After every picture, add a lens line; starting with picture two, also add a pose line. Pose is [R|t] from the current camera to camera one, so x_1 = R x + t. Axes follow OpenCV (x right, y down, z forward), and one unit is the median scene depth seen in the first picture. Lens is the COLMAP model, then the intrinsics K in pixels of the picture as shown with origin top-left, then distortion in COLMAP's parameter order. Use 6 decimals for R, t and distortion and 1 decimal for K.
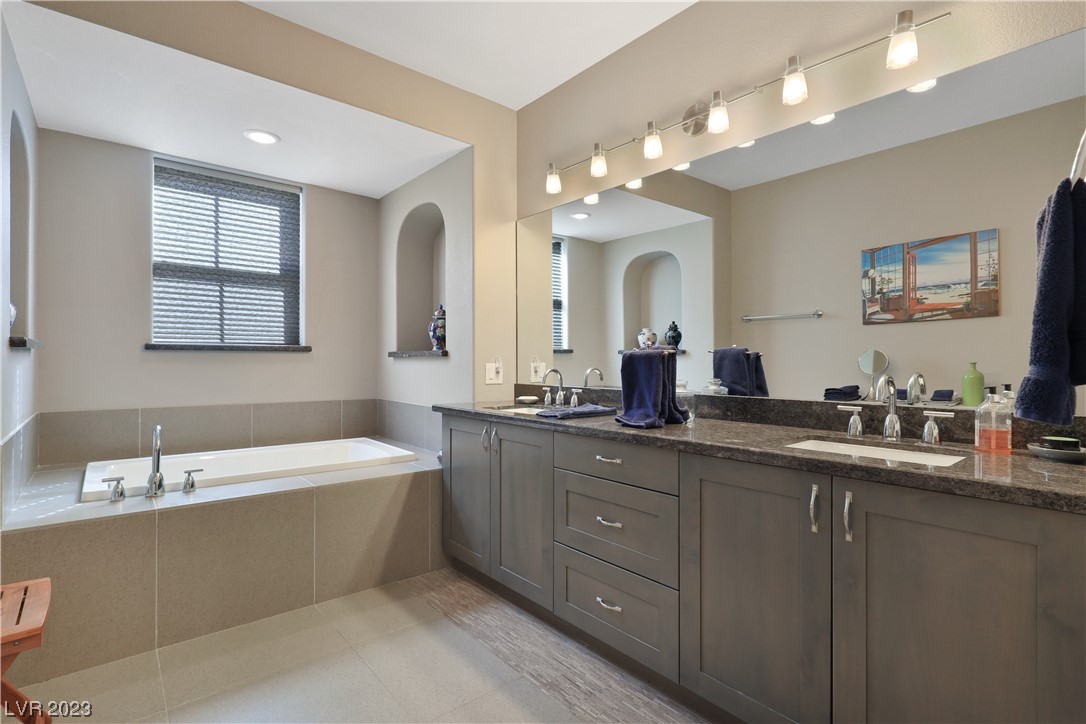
lens RADIAL K [[534.1, 0, 537.1], [0, 534.1, 361.4], [0, 0, 1]] dist [-0.002133, 0.000232]
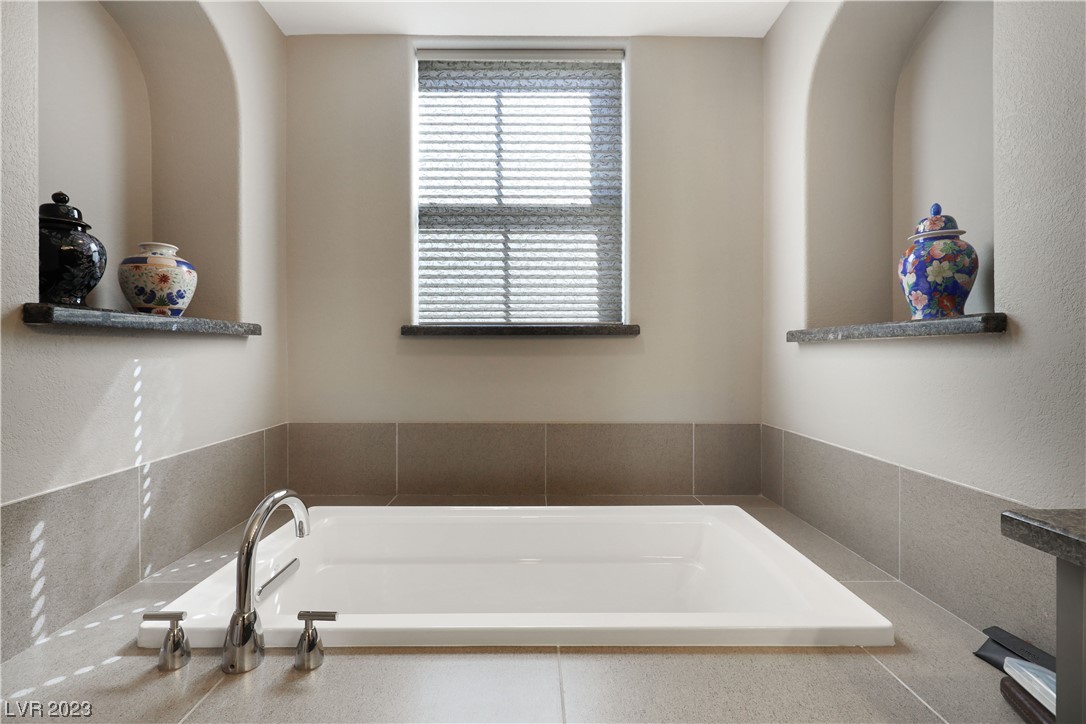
lens RADIAL K [[534.1, 0, 537.1], [0, 534.1, 361.4], [0, 0, 1]] dist [-0.002133, 0.000232]
pose [[0.783494, 0.005476, -0.621375, -0.168853], [0.003529, 0.999906, 0.013261, 0.002182], [0.621389, -0.012582, 0.783401, 0.525581]]
